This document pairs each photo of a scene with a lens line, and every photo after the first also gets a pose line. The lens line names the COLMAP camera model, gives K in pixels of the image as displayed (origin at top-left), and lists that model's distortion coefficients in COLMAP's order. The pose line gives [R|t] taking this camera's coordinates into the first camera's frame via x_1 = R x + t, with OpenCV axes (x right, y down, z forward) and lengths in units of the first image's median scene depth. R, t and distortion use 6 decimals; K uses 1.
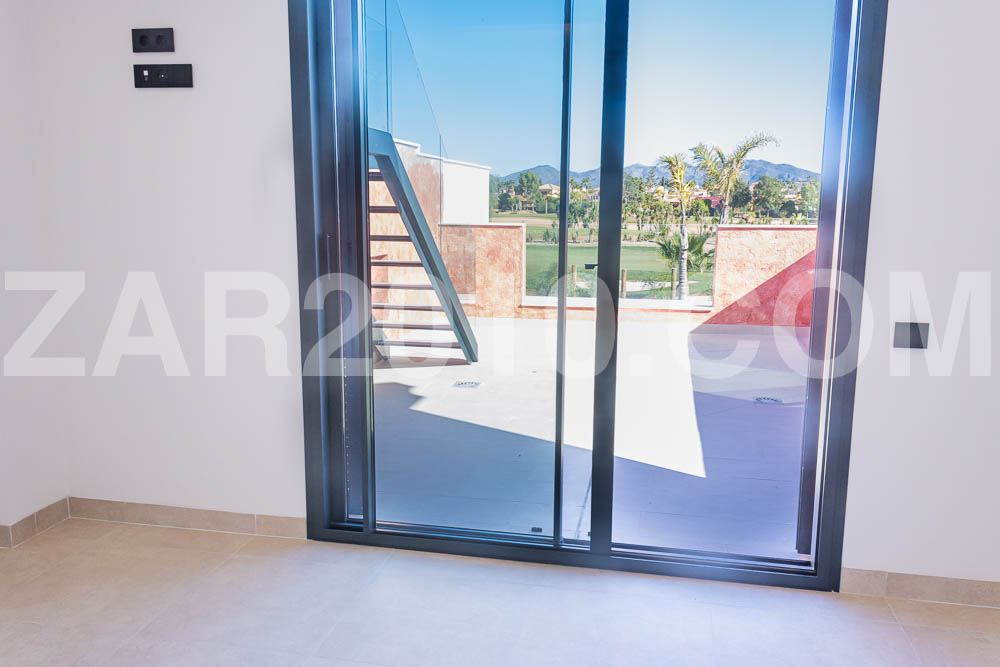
lens RADIAL K [[808.4, 0, 494.2], [0, 808.4, 334.3], [0, 0, 1]] dist [0.065171, -0.080217]
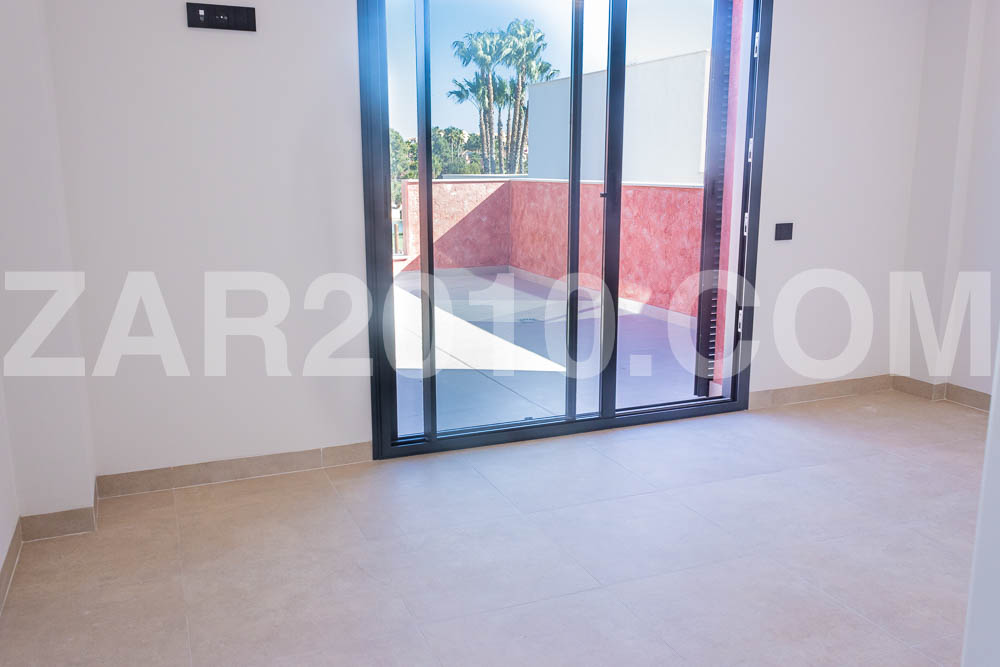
lens RADIAL K [[846.3, 0, 488.9], [0, 846.3, 334.9], [0, 0, 1]] dist [0.060834, -0.059944]
pose [[0.828545, -0.119165, 0.547095, -0.715896], [0.100881, 0.992871, 0.063482, 0.029168], [-0.550759, 0.002594, 0.834660, -0.033537]]
